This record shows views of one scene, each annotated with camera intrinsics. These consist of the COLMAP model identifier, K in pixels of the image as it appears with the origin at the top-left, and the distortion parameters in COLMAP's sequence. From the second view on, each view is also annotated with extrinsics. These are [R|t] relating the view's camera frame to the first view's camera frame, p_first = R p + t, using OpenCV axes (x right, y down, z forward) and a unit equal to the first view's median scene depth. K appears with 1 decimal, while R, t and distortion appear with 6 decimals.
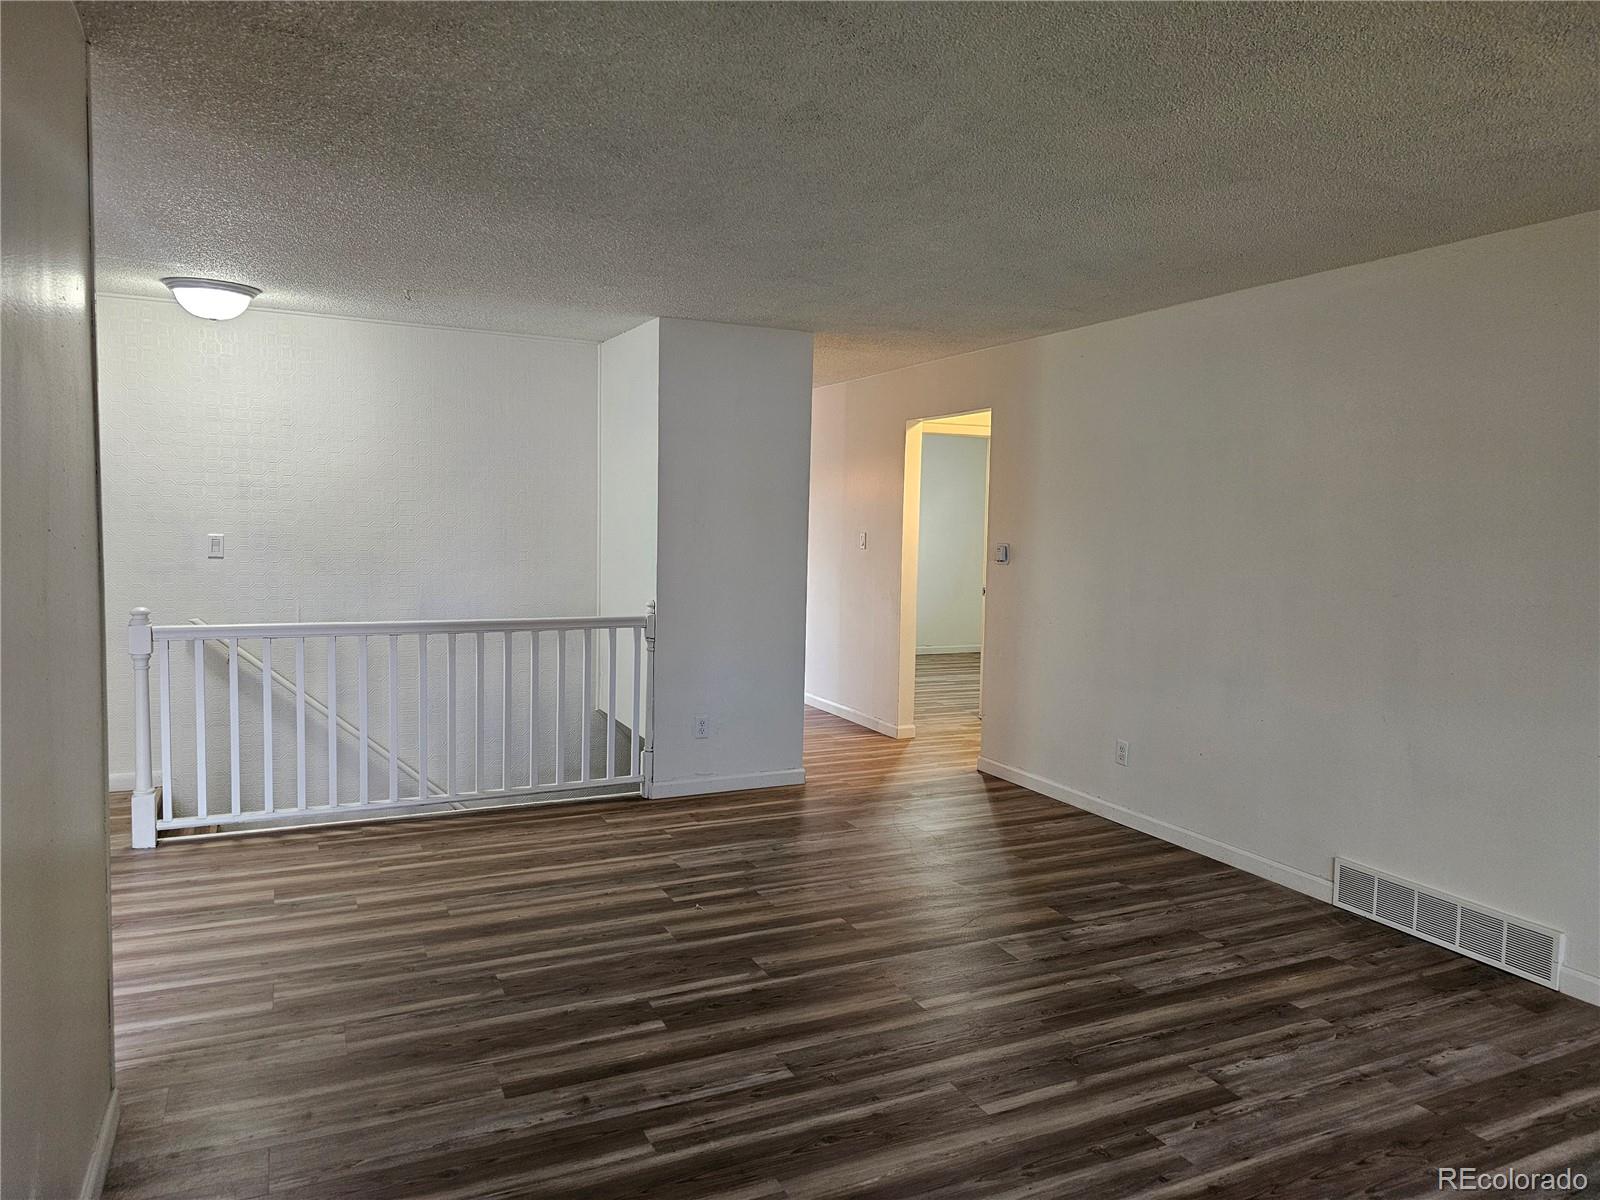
lens RADIAL K [[1074.3, 0, 797.4], [0, 1074.3, 588.3], [0, 0, 1]] dist [0.068771, -0.057054]
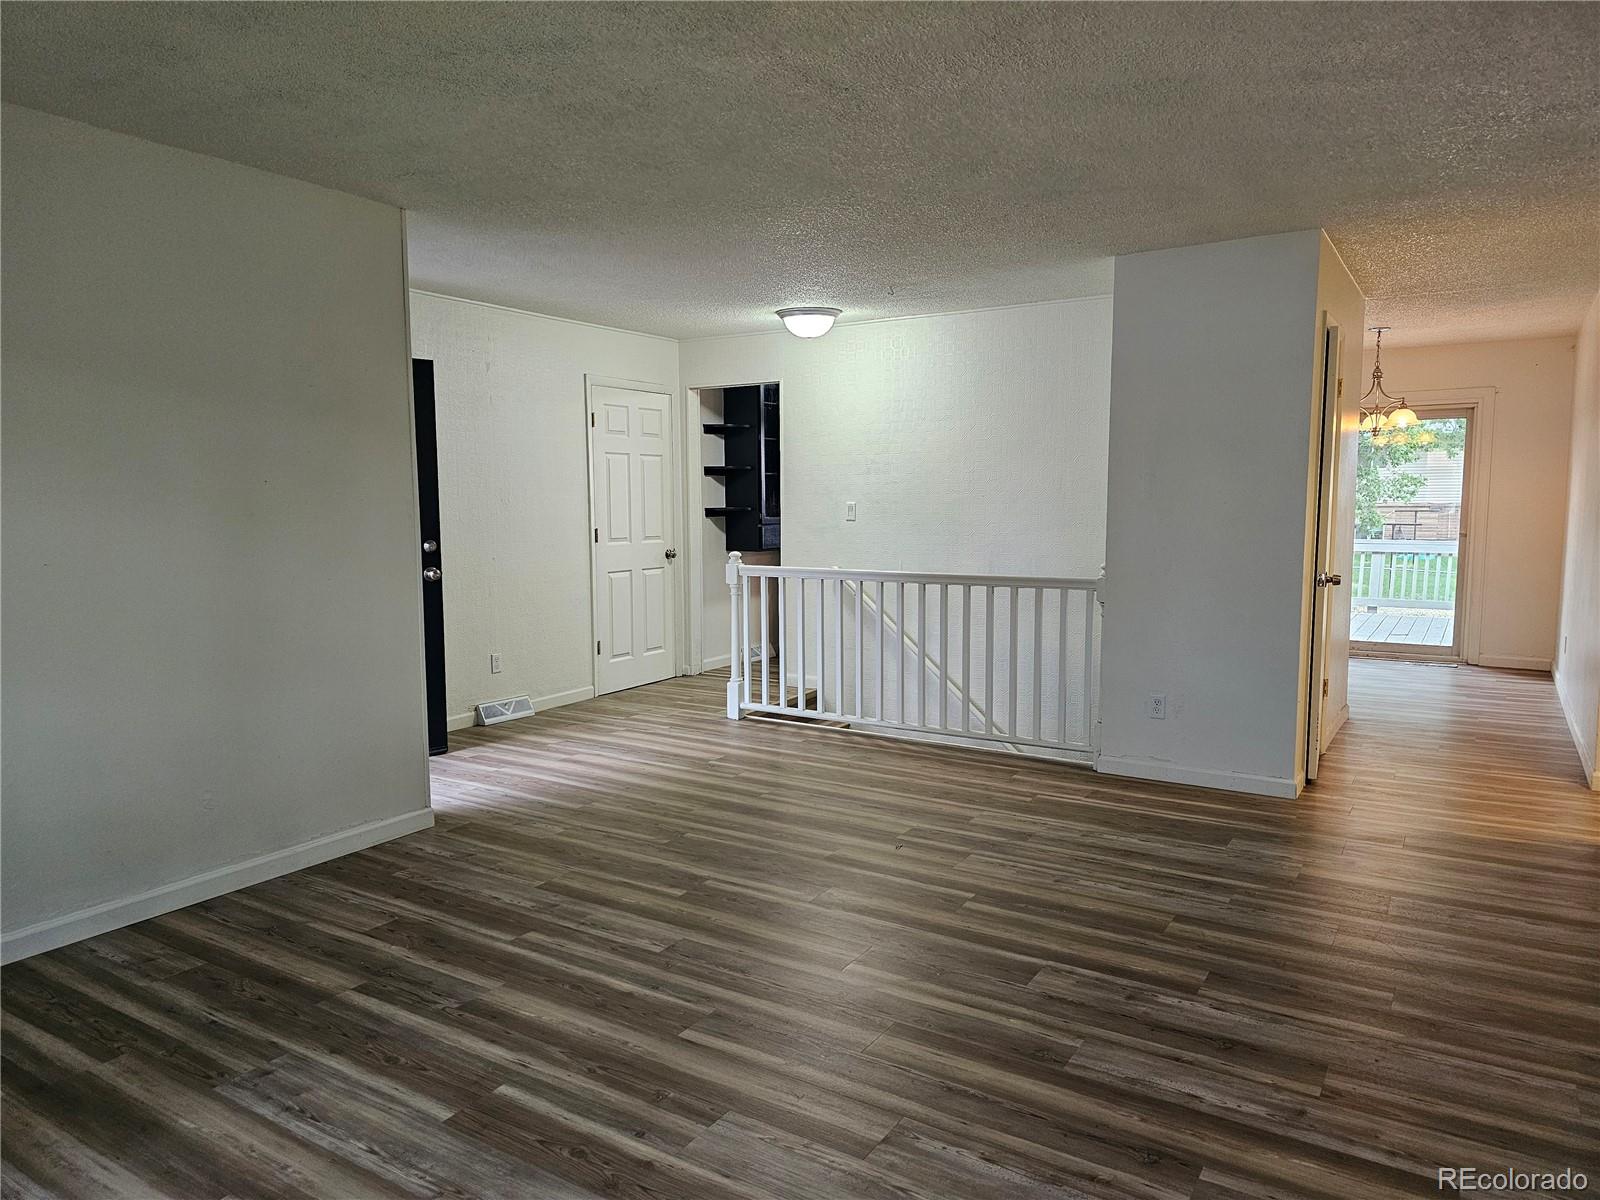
lens RADIAL K [[1074.3, 0, 799.8], [0, 1074.3, 596.7], [0, 0, 1]] dist [0.068771, -0.057054]
pose [[0.525304, 0.055784, -0.849084, 0.680021], [-0.038769, 0.998382, 0.041607, 0.015676], [0.850031, 0.011062, 0.526616, 0.351076]]
